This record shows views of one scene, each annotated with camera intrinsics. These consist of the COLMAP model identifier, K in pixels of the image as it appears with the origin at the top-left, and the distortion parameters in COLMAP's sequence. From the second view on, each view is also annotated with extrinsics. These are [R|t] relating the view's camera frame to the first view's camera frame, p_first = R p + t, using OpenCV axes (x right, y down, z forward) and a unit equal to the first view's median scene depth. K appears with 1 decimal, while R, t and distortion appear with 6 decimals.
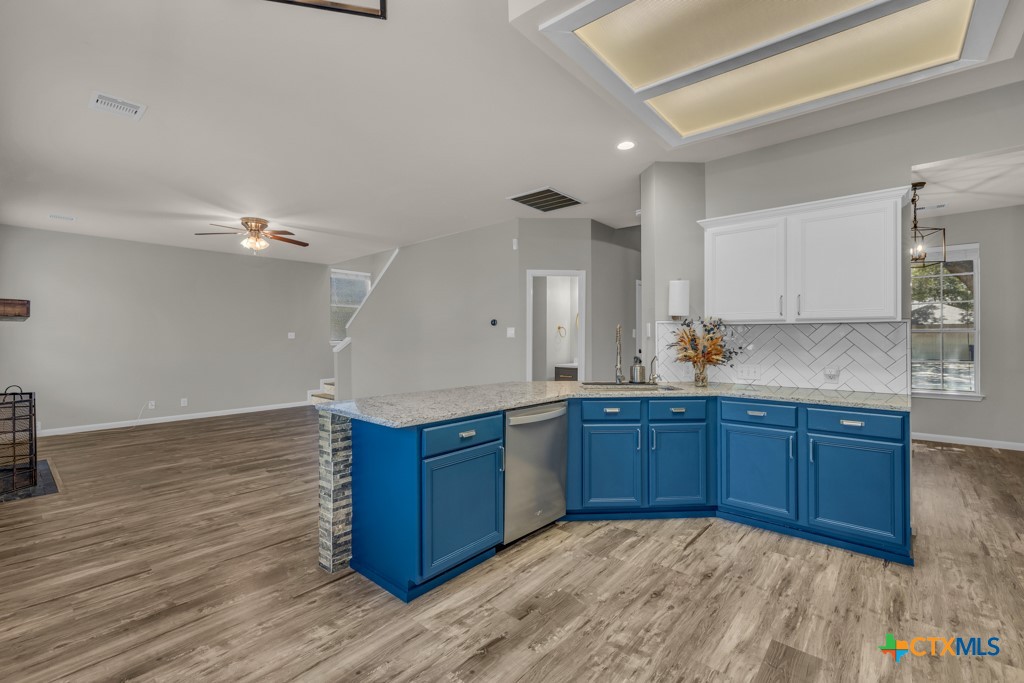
lens RADIAL K [[436.6, 0, 508.1], [0, 436.6, 337.2], [0, 0, 1]] dist [0.000243, -0.000100]
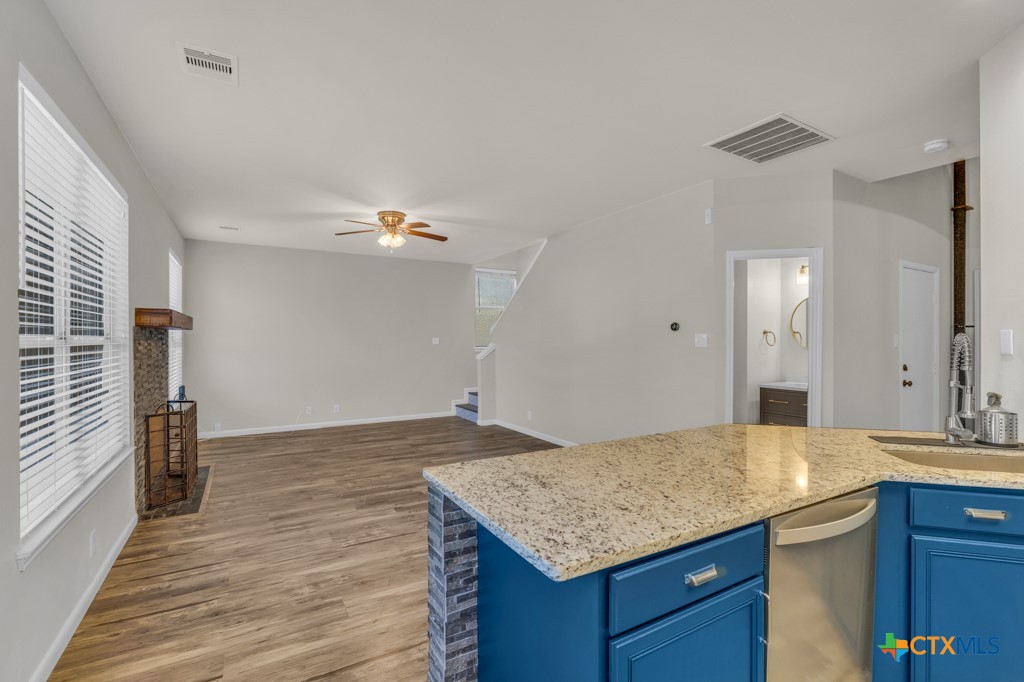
lens RADIAL K [[438.7, 0, 505.6], [0, 438.7, 342.6], [0, 0, 1]] dist [-0.045177, 0.015601]
pose [[0.944525, 0.004533, -0.328409, -0.099827], [-0.000662, 0.999929, 0.011899, -0.024454], [0.328440, -0.011022, 0.944461, 0.352117]]
